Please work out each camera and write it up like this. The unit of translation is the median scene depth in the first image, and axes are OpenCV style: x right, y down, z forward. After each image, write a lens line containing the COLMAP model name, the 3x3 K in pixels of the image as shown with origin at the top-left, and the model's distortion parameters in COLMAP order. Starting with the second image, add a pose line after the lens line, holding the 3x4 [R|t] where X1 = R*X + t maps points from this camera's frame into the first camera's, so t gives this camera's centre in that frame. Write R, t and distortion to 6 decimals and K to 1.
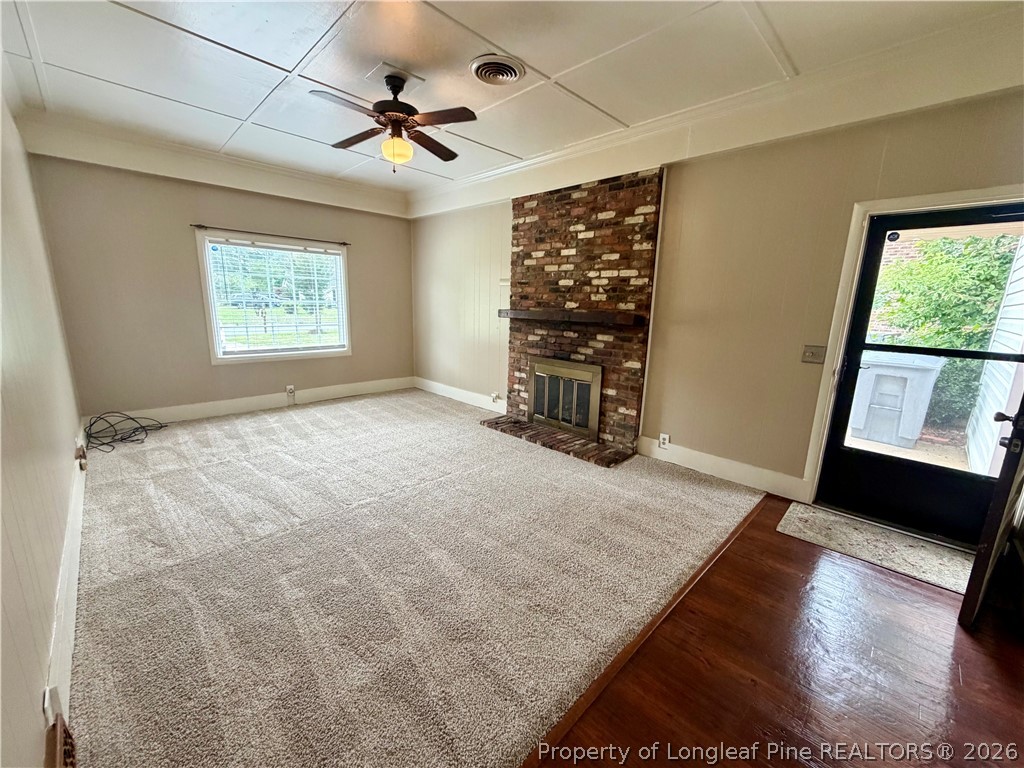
lens RADIAL K [[410.7, 0, 511.9], [0, 410.7, 384.3], [0, 0, 1]] dist [-0.000781, -0.000112]
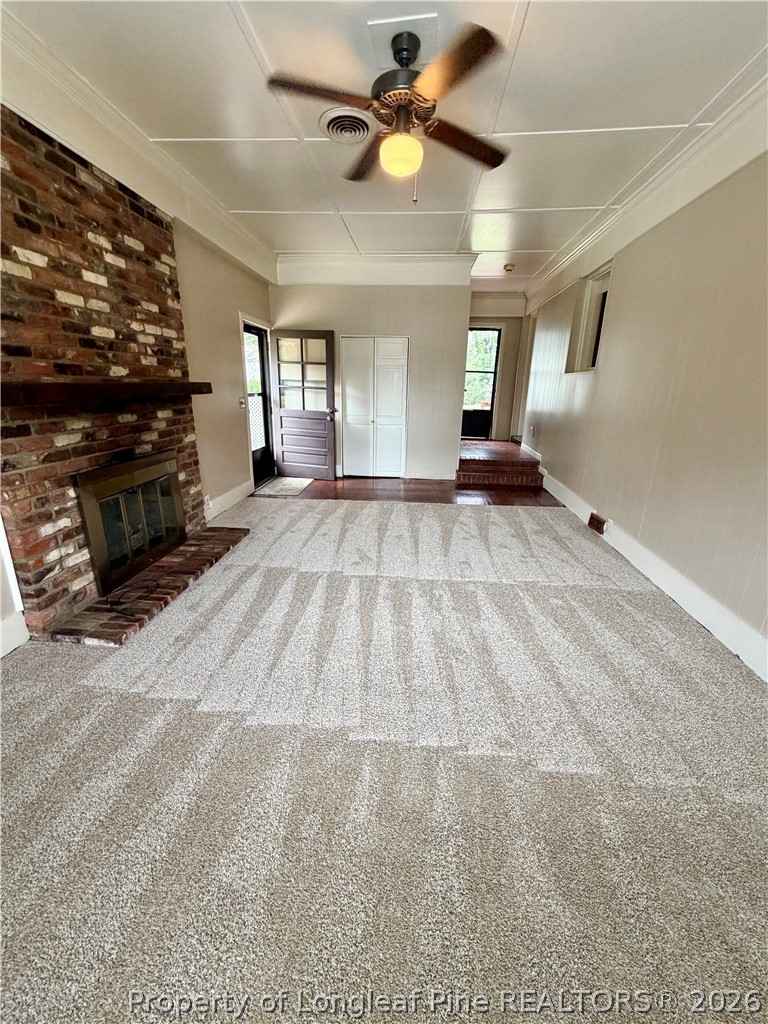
lens RADIAL K [[410.7, 0, 383.3], [0, 410.7, 512.4], [0, 0, 1]] dist [-0.000781, -0.000112]
pose [[-0.645267, -0.261829, 0.717688, -0.658445], [0.119739, 0.893162, 0.433503, -0.233015], [-0.754515, 0.365661, -0.544977, 1.160037]]
